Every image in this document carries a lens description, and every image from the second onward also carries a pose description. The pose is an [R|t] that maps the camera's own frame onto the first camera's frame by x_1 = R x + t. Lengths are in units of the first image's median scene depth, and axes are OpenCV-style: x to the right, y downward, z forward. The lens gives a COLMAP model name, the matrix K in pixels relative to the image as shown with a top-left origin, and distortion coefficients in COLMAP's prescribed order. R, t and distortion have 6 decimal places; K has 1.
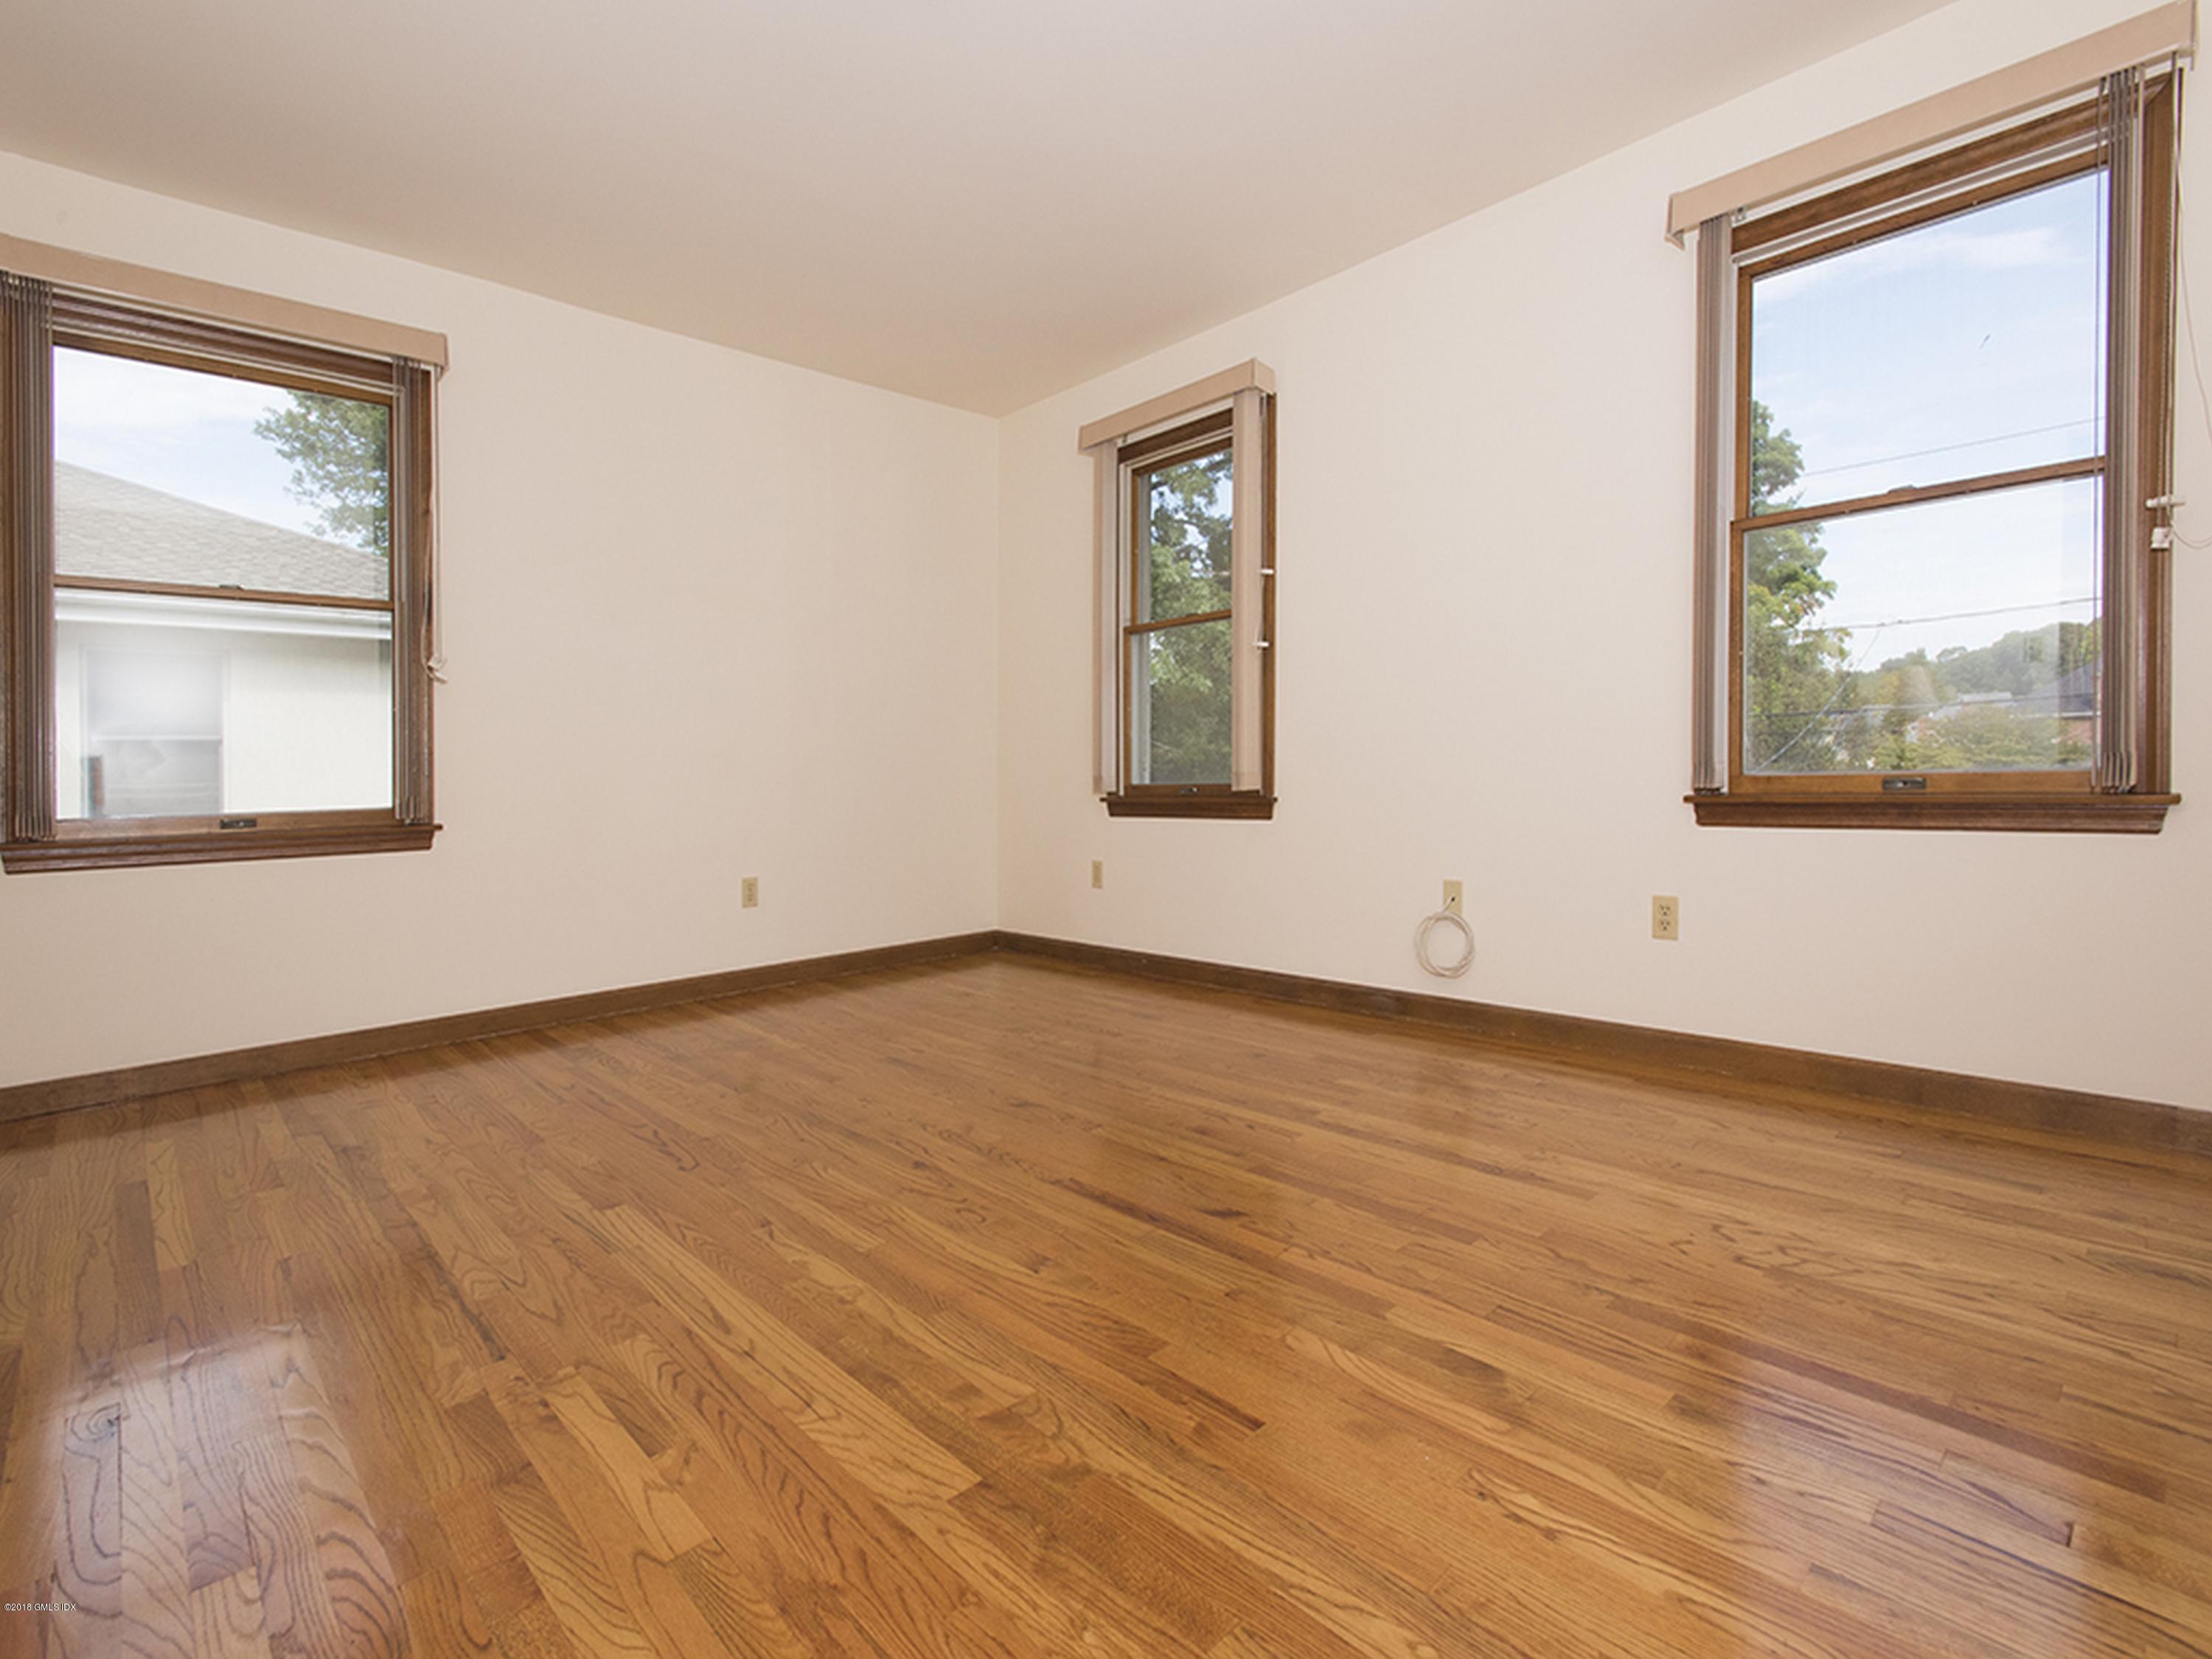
lens RADIAL K [[1058.1, 0, 1110.1], [0, 1058.1, 768.6], [0, 0, 1]] dist [0.002487, 0.001628]
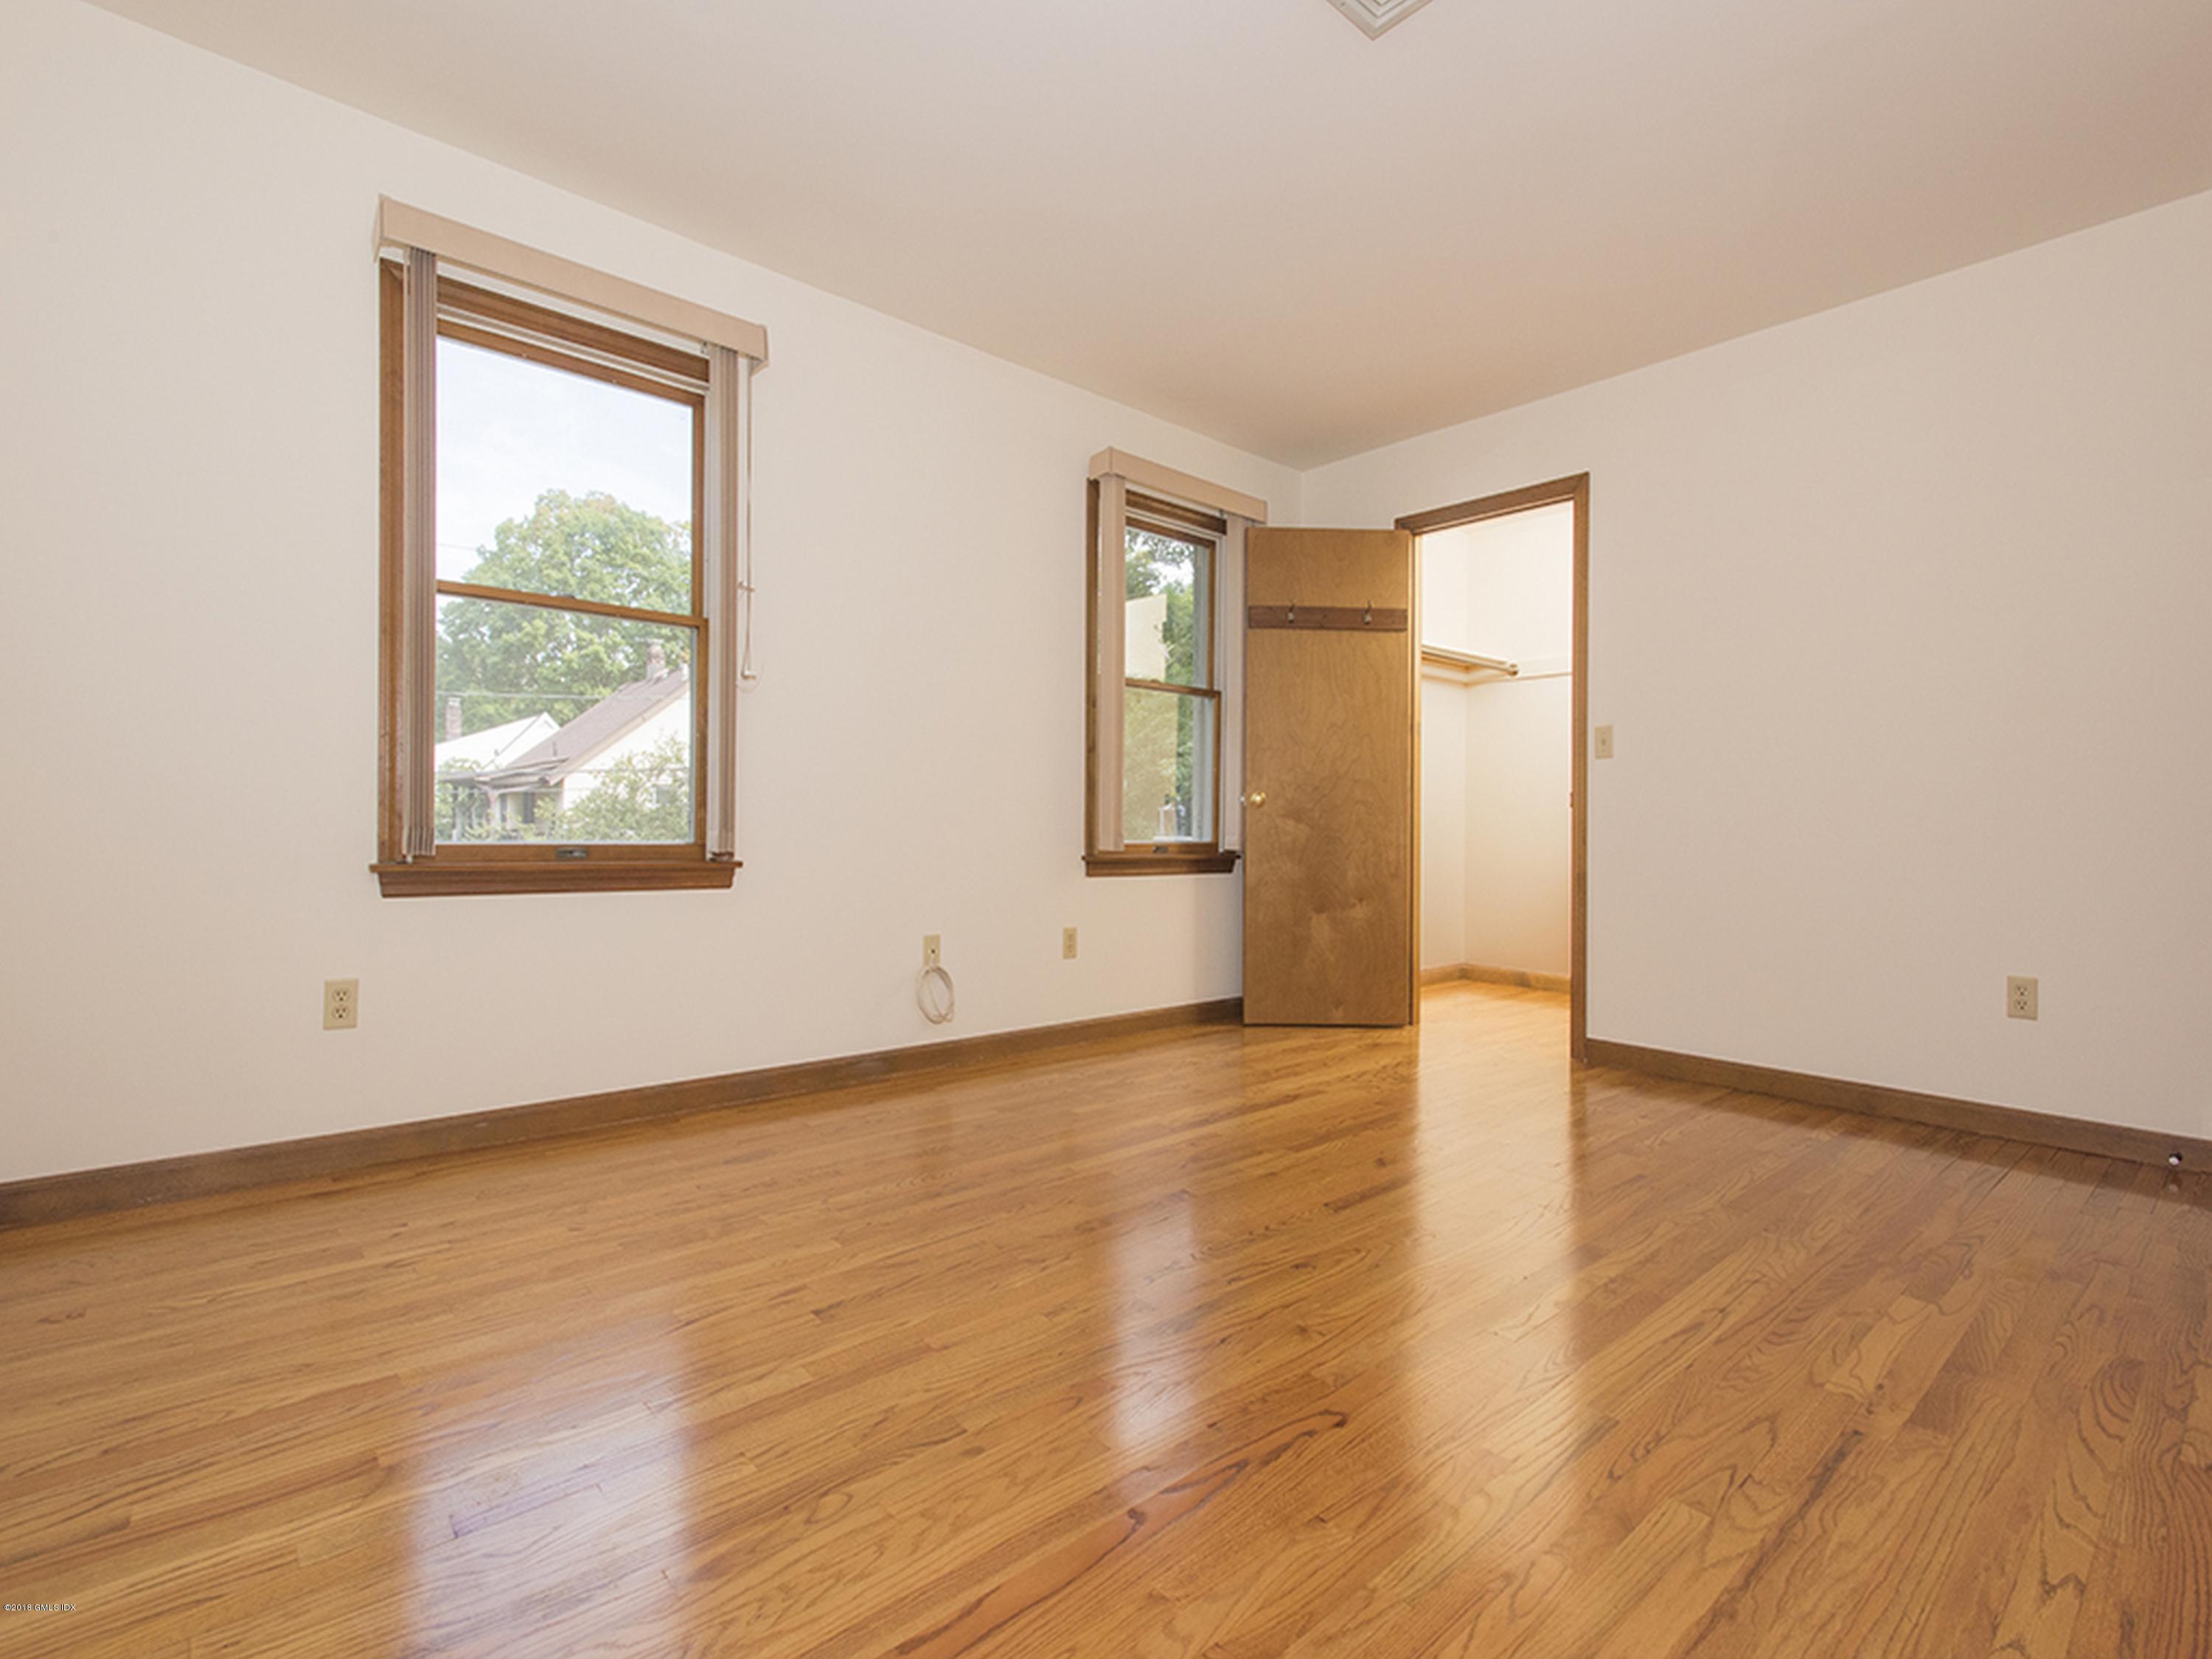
lens RADIAL K [[1049.0, 0, 1106.0], [0, 1049.0, 829.5], [0, 0, 1]] dist [0.003749, -0.001808]
pose [[0.030245, 0.026552, 0.999190, -0.328917], [-0.013877, 0.999562, -0.026142, 0.010568], [-0.999446, -0.013075, 0.030600, 0.350658]]
